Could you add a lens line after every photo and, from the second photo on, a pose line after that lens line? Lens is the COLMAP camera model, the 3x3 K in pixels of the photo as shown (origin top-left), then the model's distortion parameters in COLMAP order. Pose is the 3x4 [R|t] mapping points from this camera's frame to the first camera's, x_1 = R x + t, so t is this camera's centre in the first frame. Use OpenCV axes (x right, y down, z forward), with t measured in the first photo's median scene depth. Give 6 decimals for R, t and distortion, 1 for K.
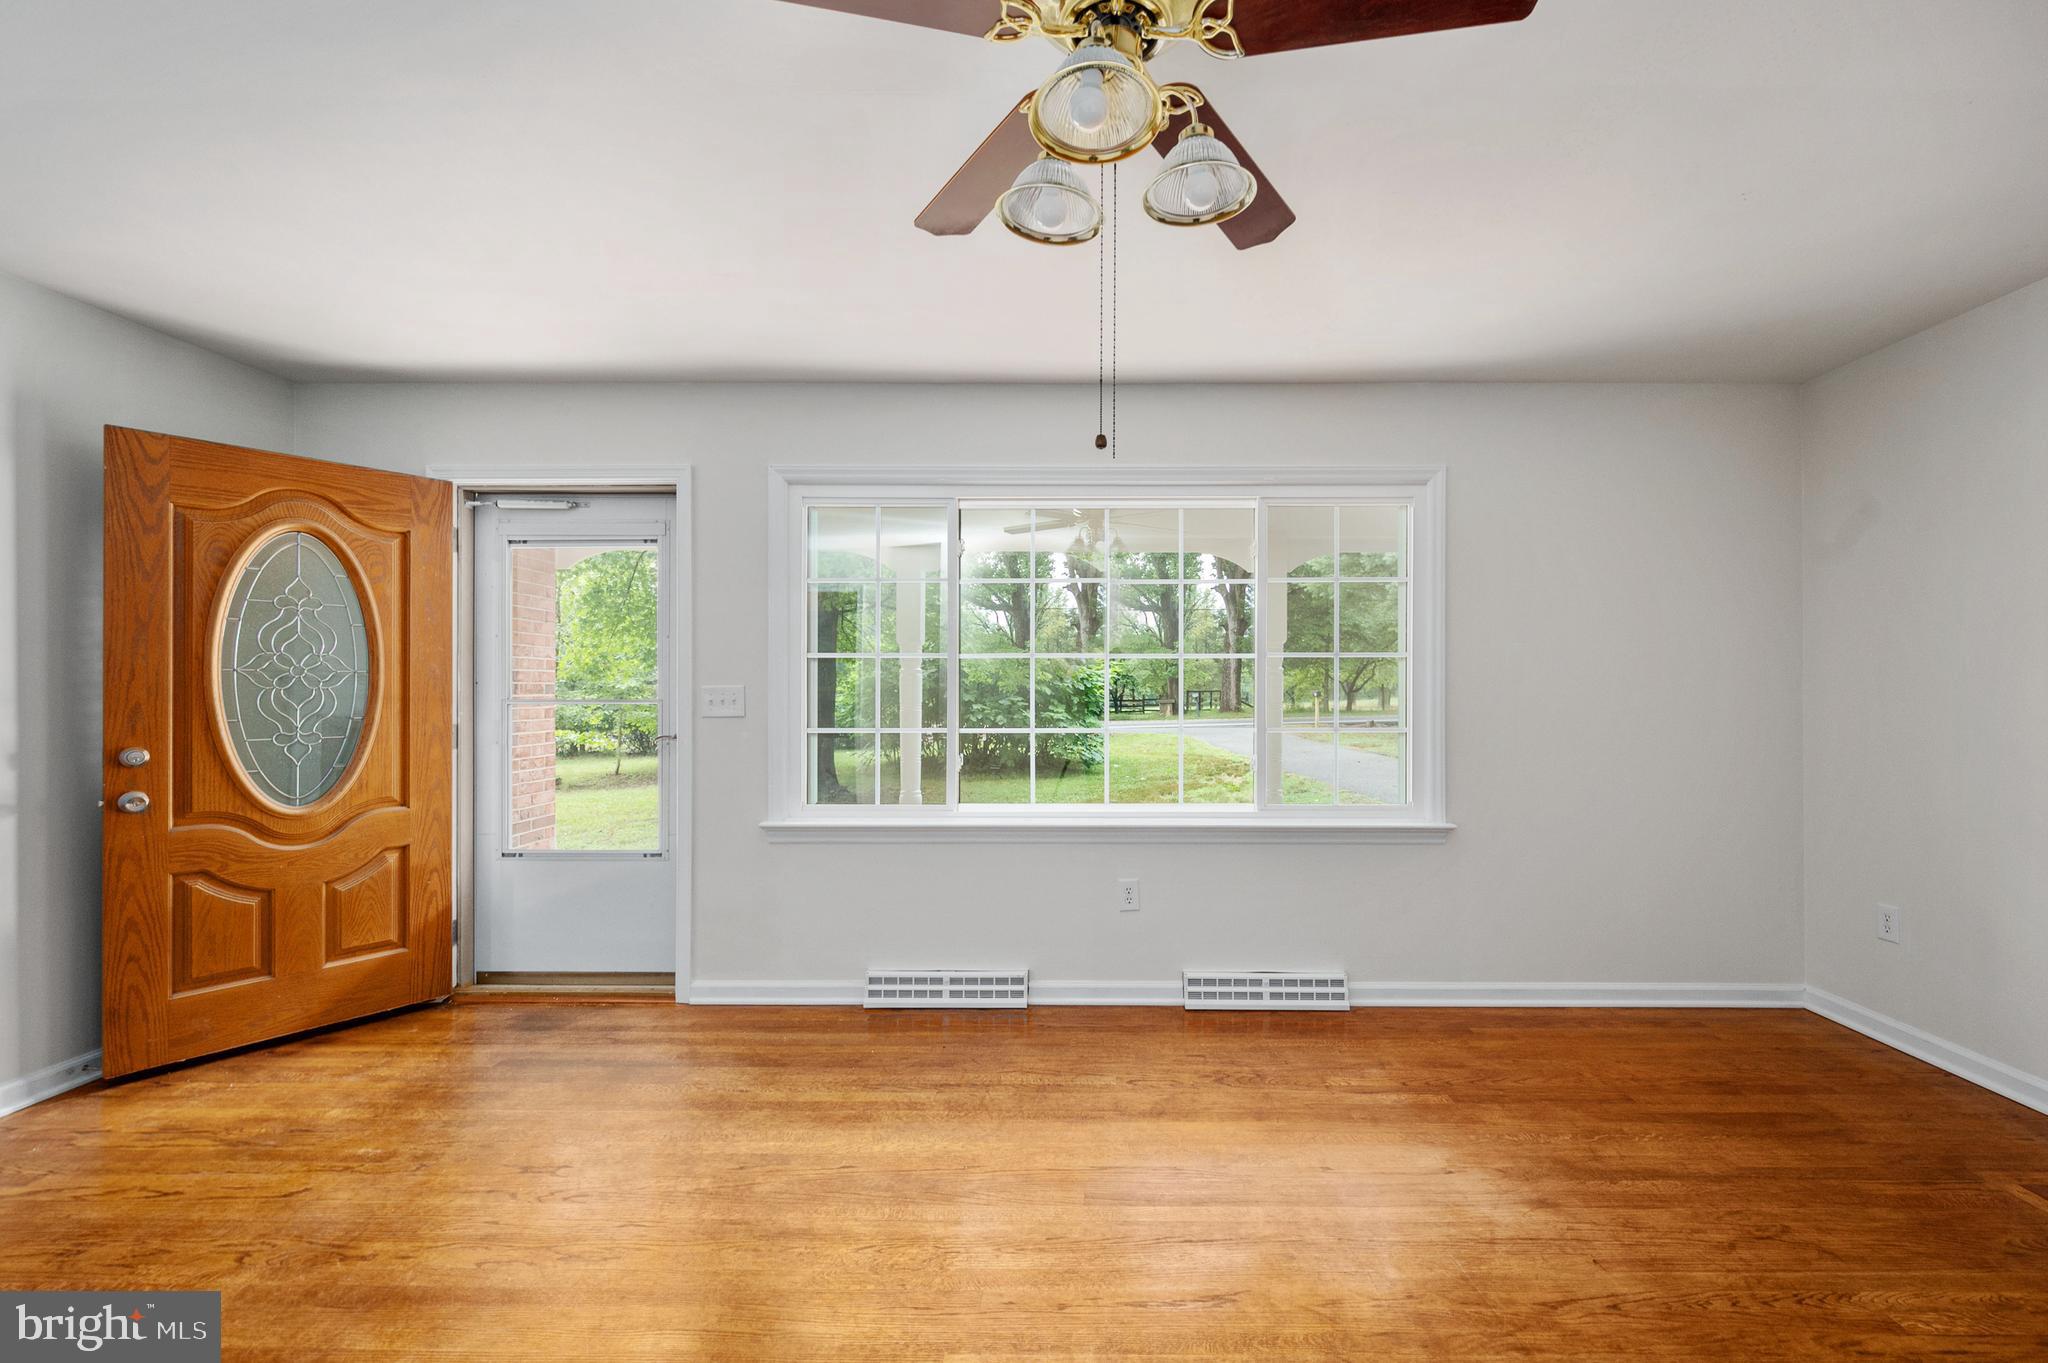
lens RADIAL K [[854.8, 0, 1086.5], [0, 854.8, 685.5], [0, 0, 1]] dist [0.002611, 0.000044]
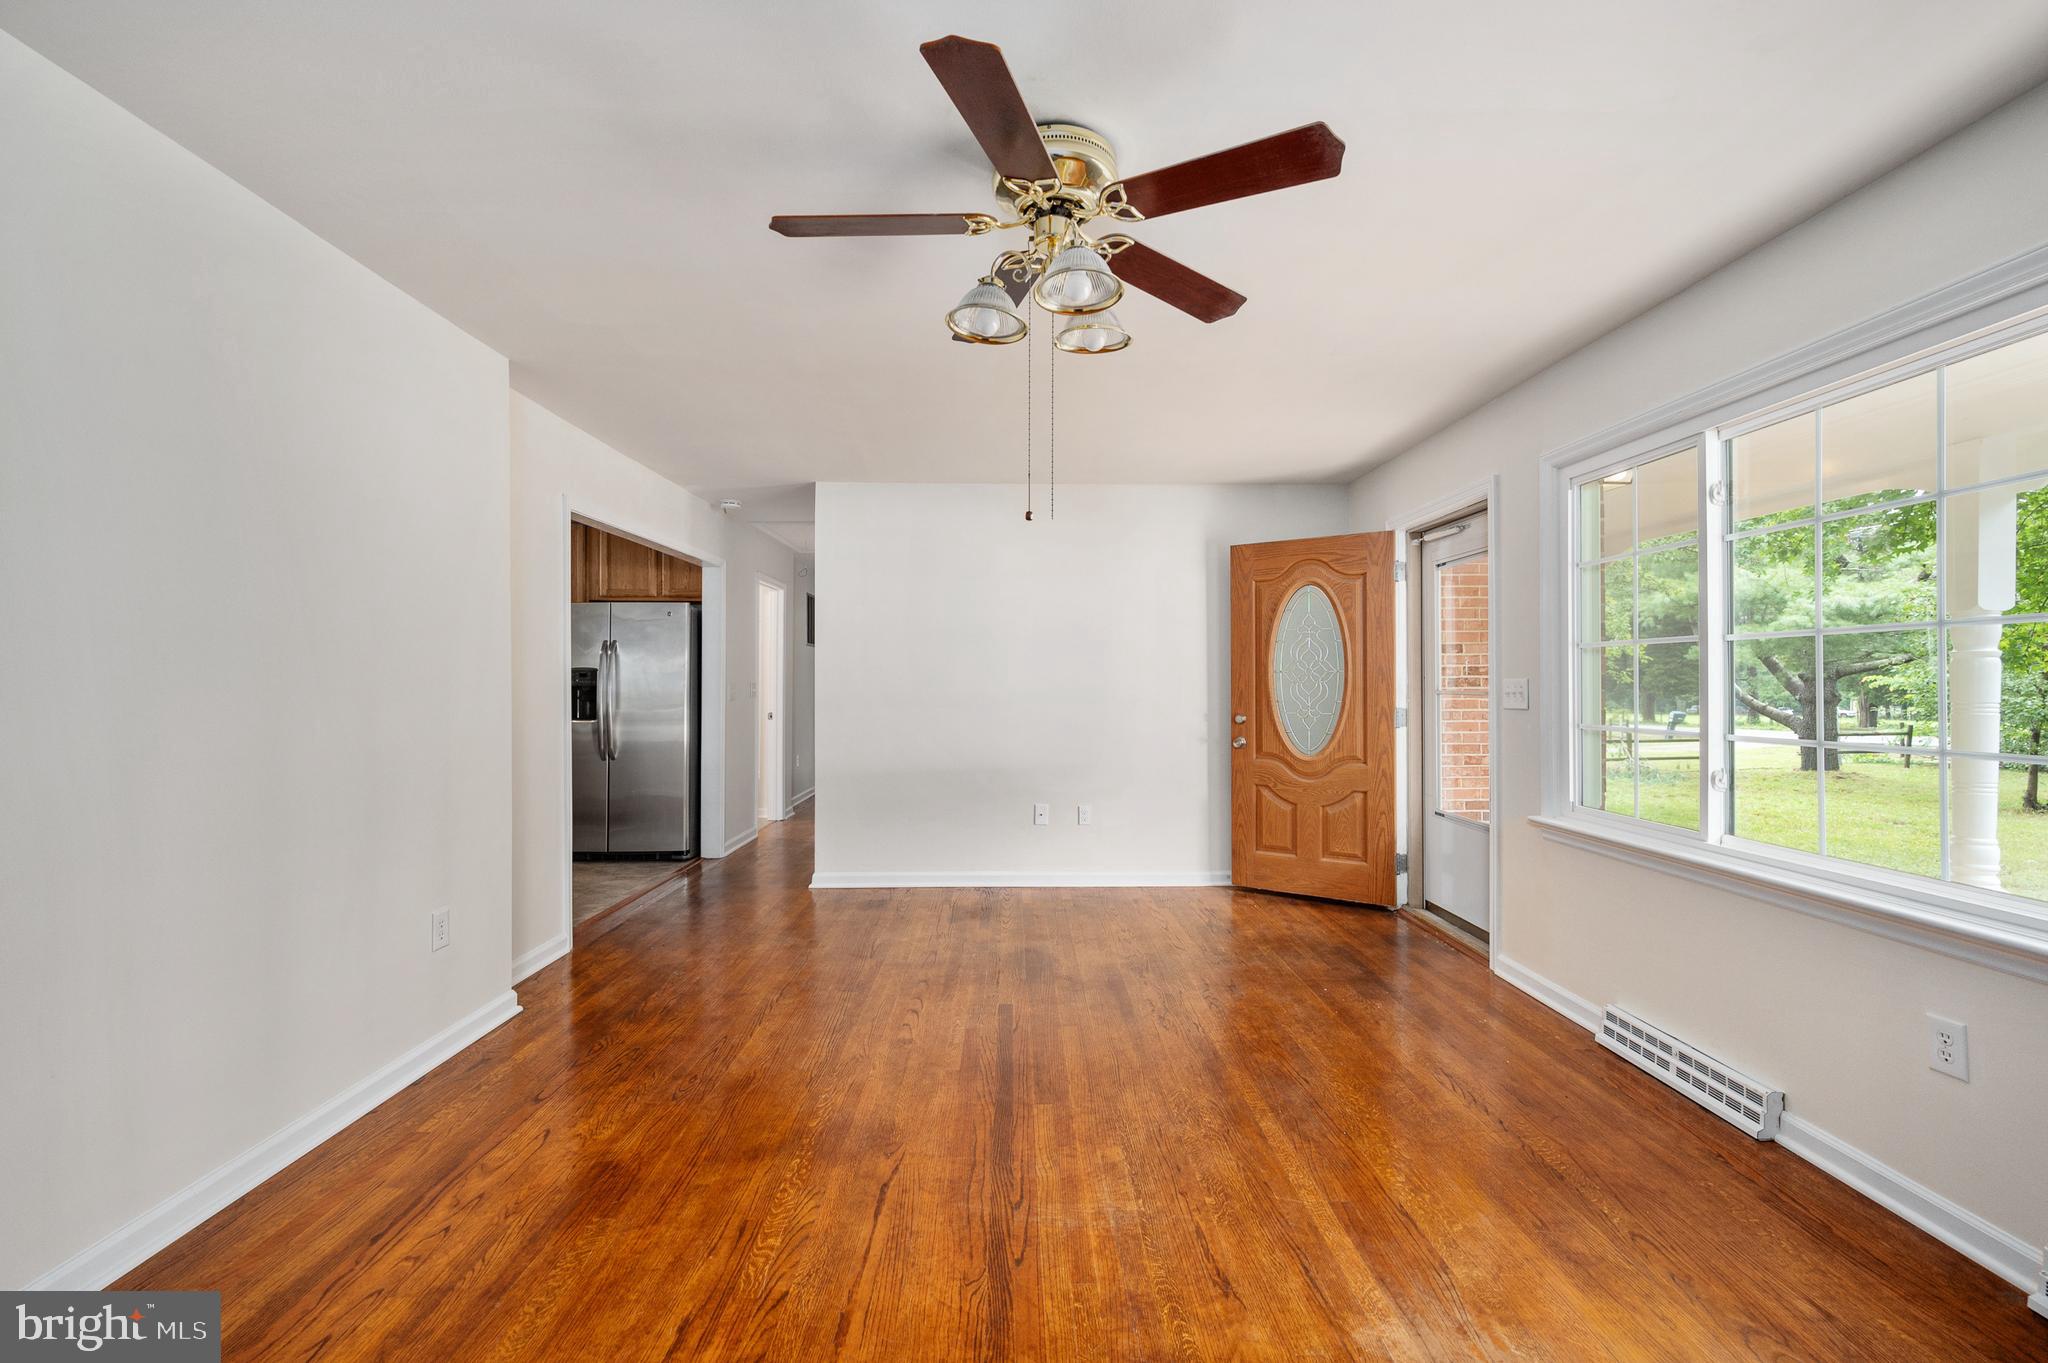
lens RADIAL K [[857.4, 0, 1025.3], [0, 857.4, 678.5], [0, 0, 1]] dist [-0.000098, 0.000286]
pose [[0.024544, -0.004441, -0.999689, 0.634426], [0.008991, 0.999951, -0.004222, -0.001583], [0.999658, -0.008885, 0.024582, 0.399263]]
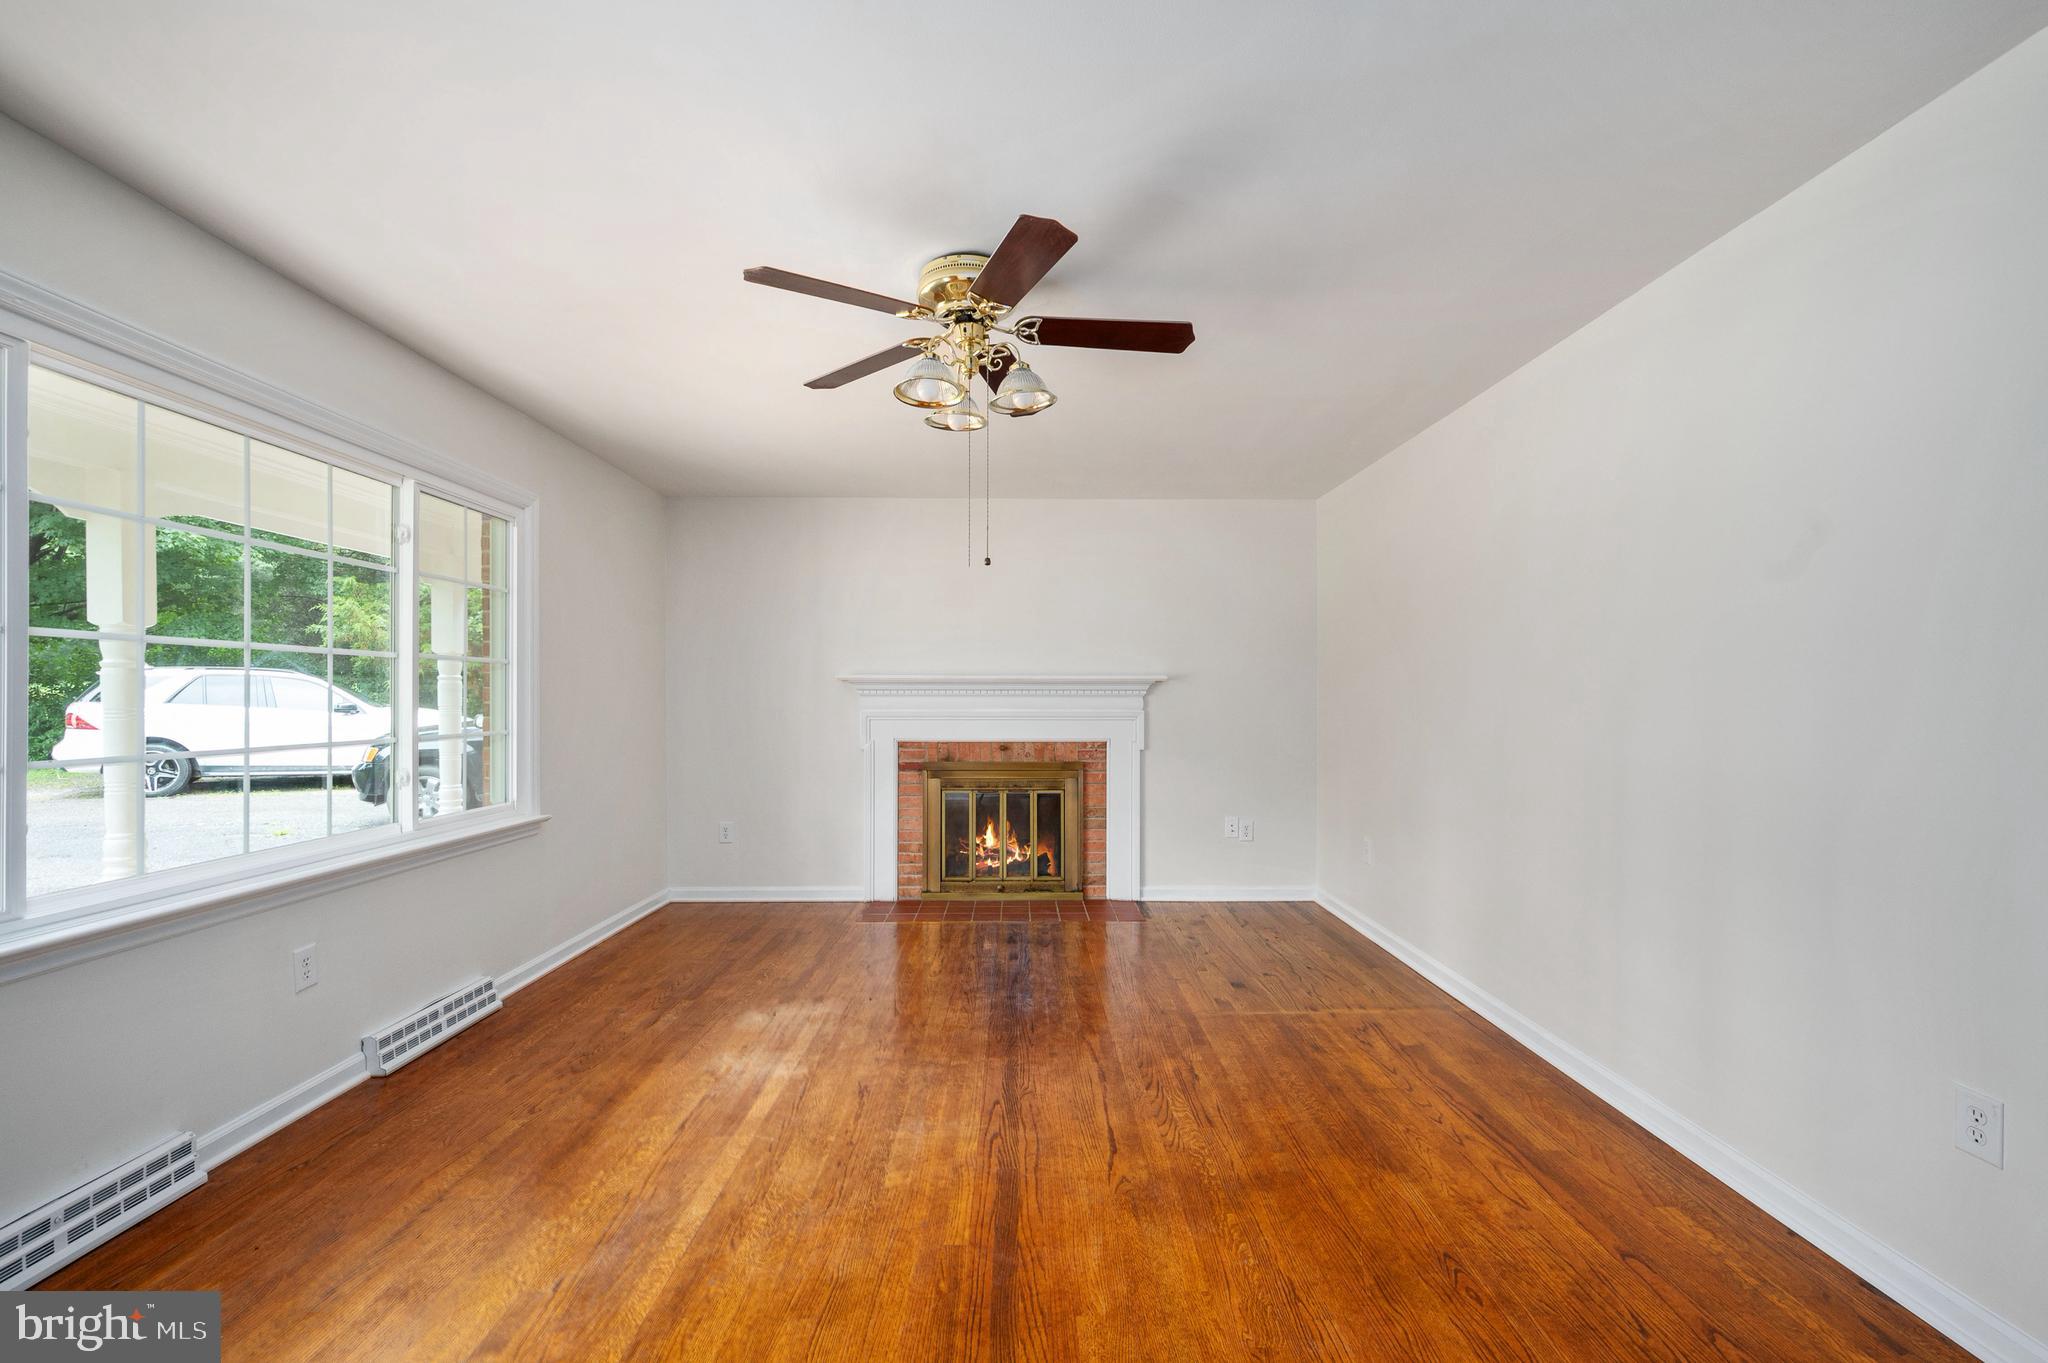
lens RADIAL K [[865.3, 0, 1021.4], [0, 865.3, 695.7], [0, 0, 1]] dist [0.002273, 0.000678]
pose [[-0.012062, 0.002427, 0.999924, -0.766824], [-0.010703, 0.999939, -0.002557, -0.001196], [-0.999870, -0.010733, -0.012035, 0.396217]]
